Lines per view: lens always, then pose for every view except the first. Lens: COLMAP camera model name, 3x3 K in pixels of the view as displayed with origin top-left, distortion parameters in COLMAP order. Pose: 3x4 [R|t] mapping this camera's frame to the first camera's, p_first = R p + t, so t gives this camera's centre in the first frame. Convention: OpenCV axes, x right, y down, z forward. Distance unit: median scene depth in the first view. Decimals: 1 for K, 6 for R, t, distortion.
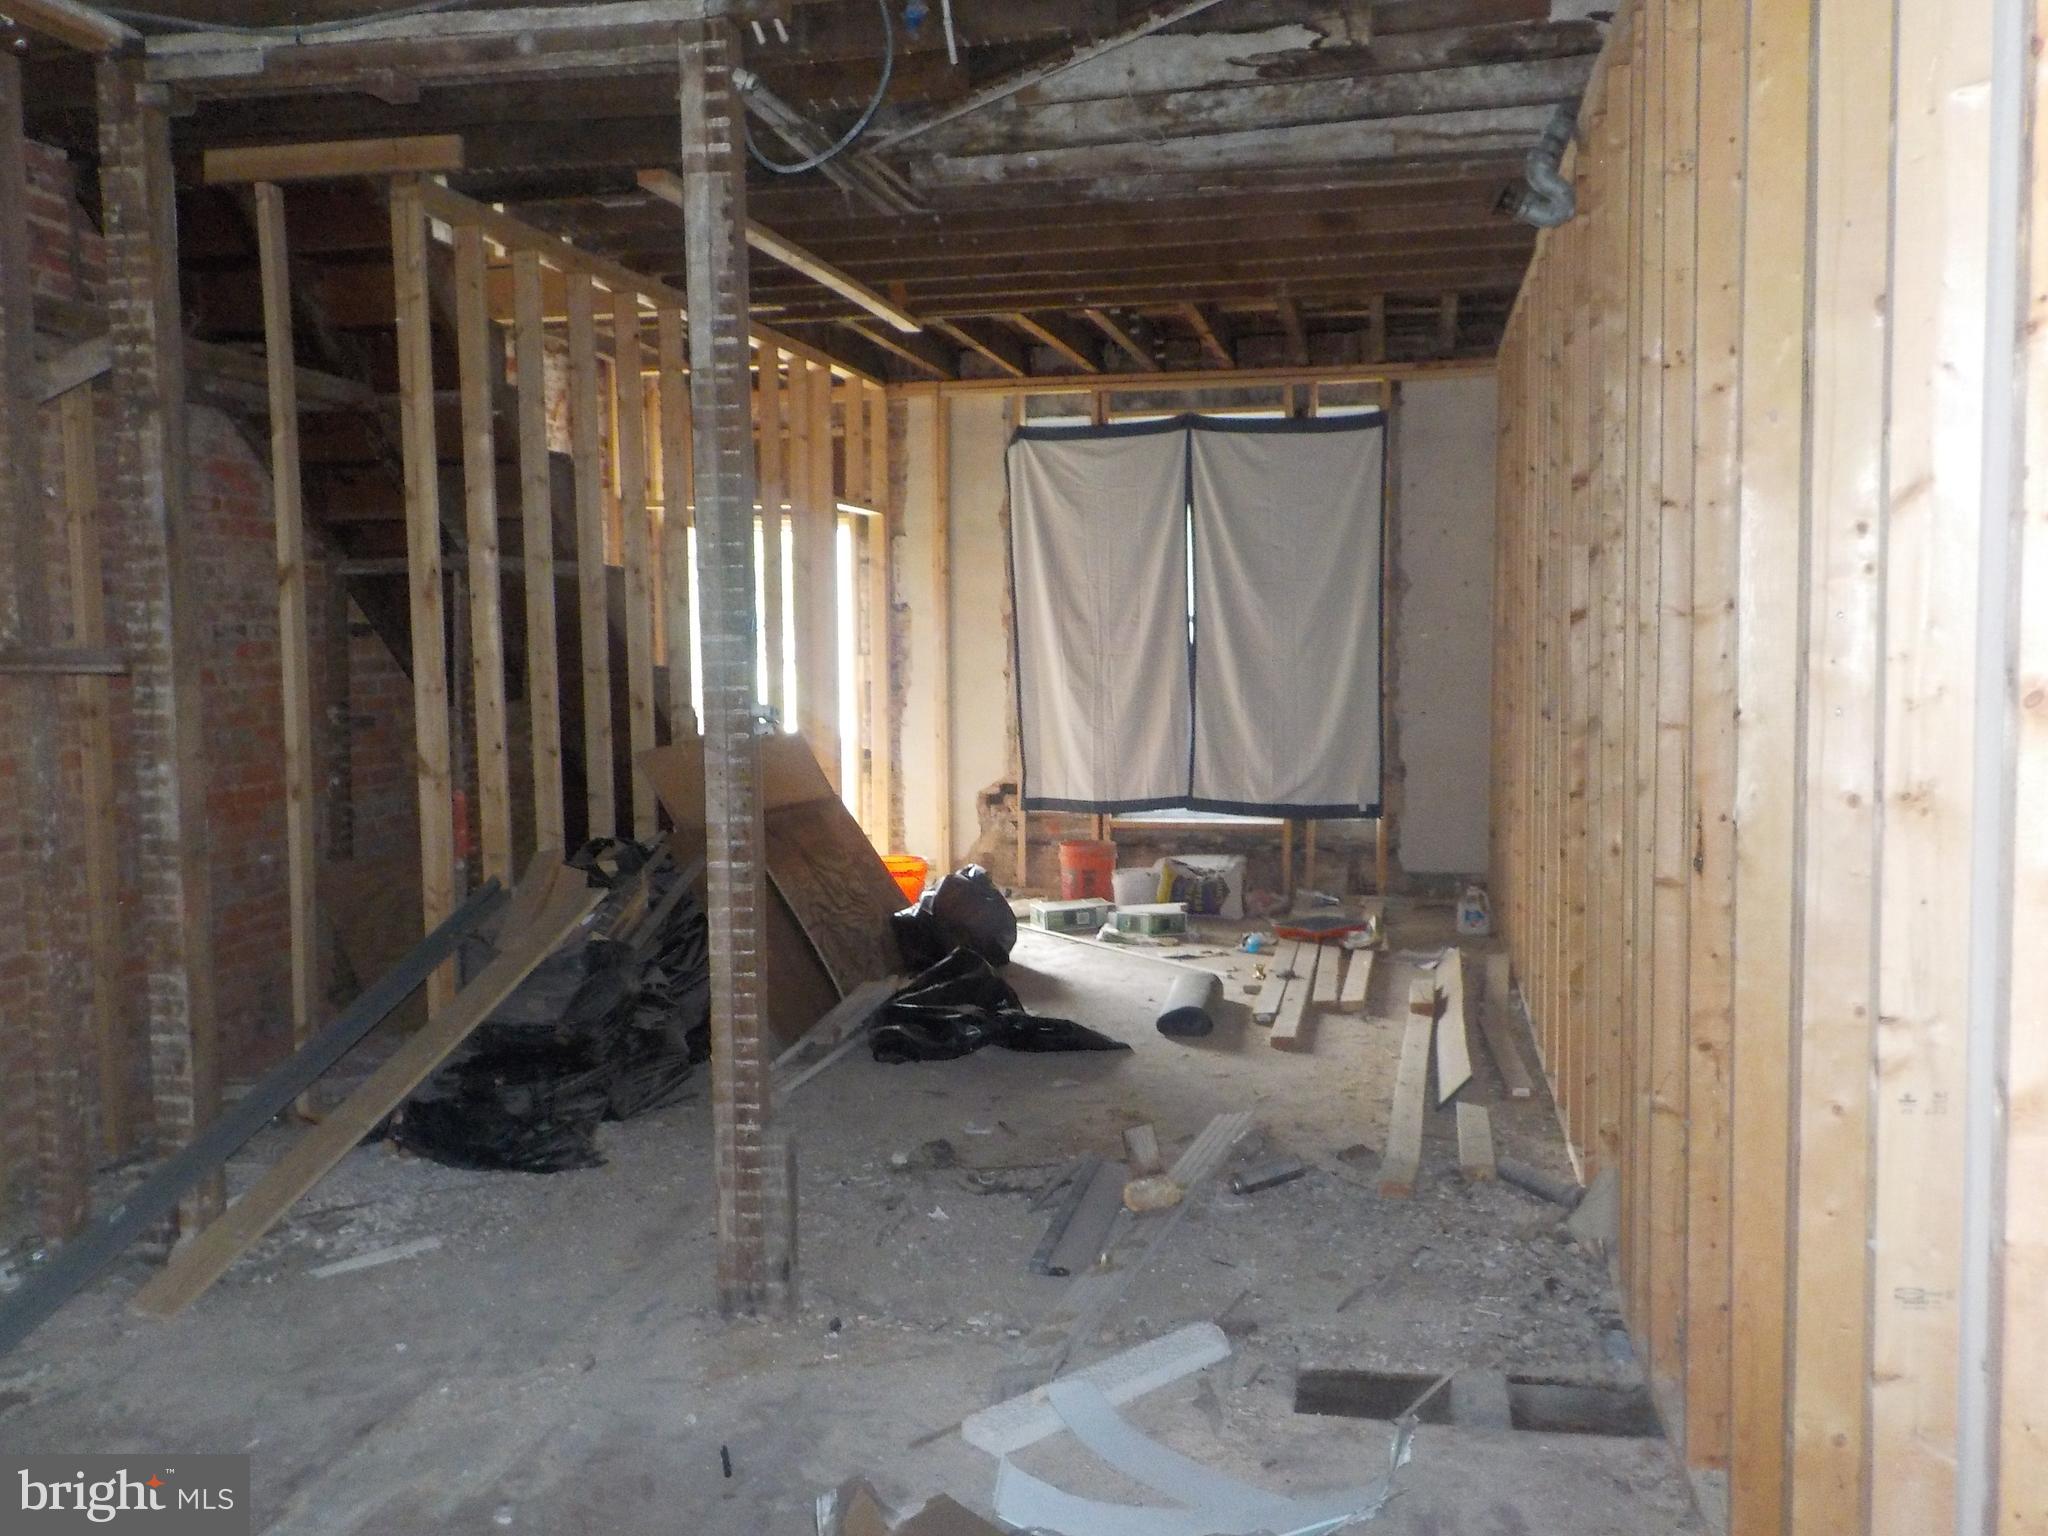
lens RADIAL K [[1918.8, 0, 1030.1], [0, 1918.8, 769.3], [0, 0, 1]] dist [0.010791, 0.000000]
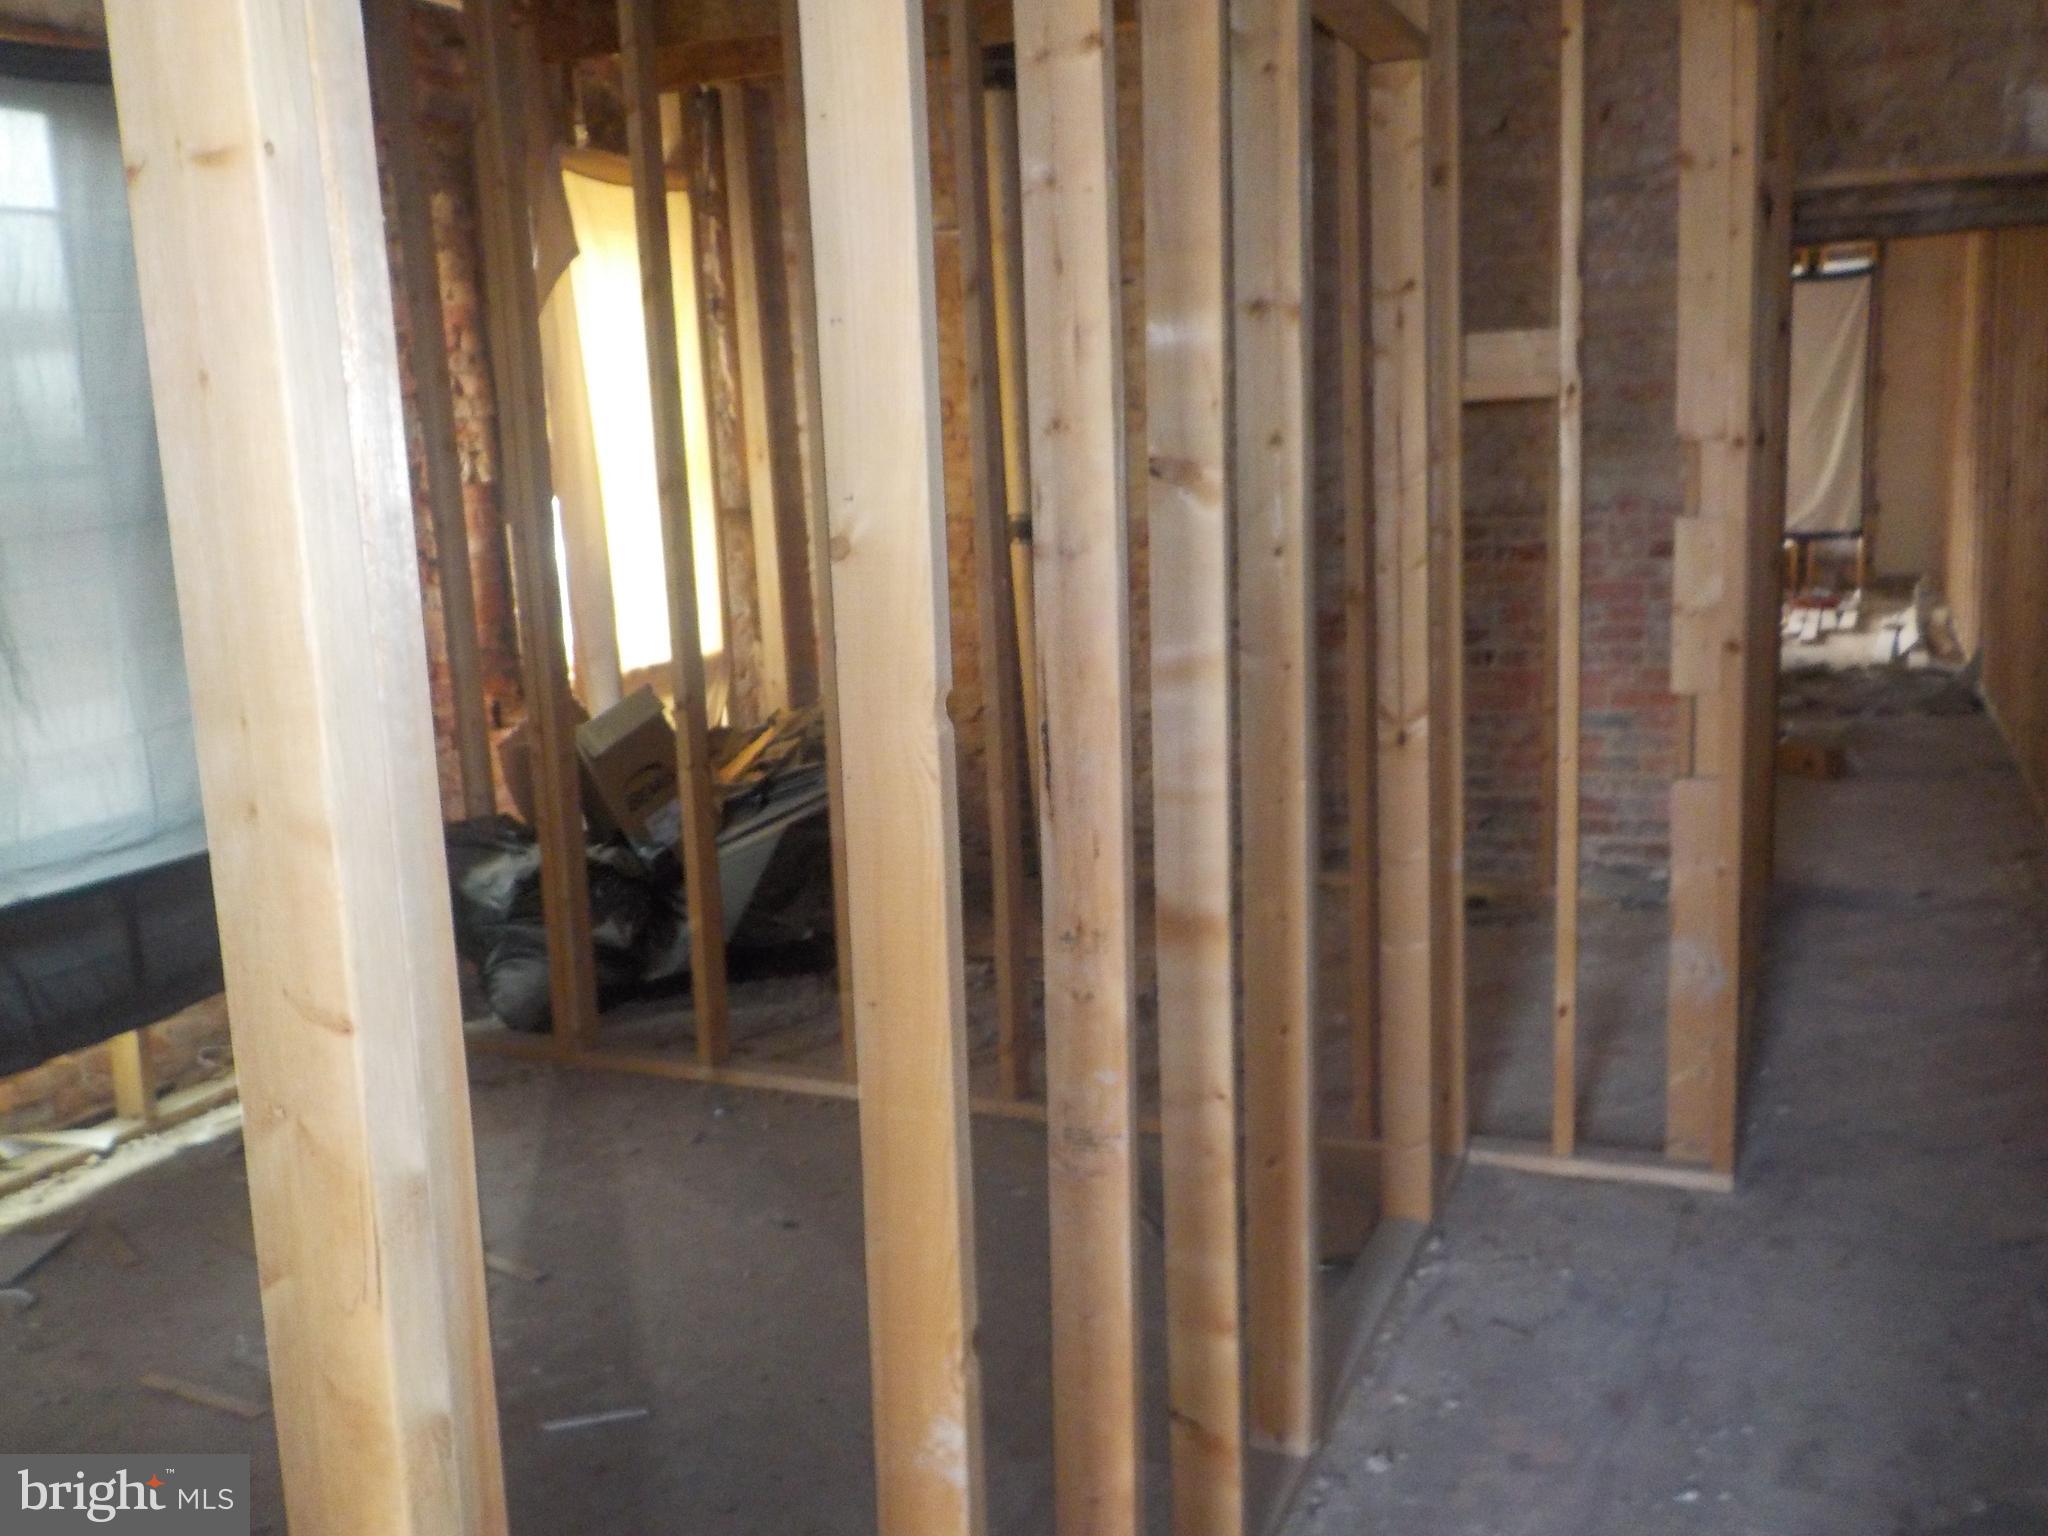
lens RADIAL K [[1918.8, 0, 1012.0], [0, 1918.8, 766.0], [0, 0, 1]] dist [0.010791, 0.000000]
pose [[0.975784, 0.012152, -0.218398, -0.143324], [0.007845, 0.995869, 0.090464, 0.063472], [0.218595, -0.089986, 0.971658, -0.661393]]
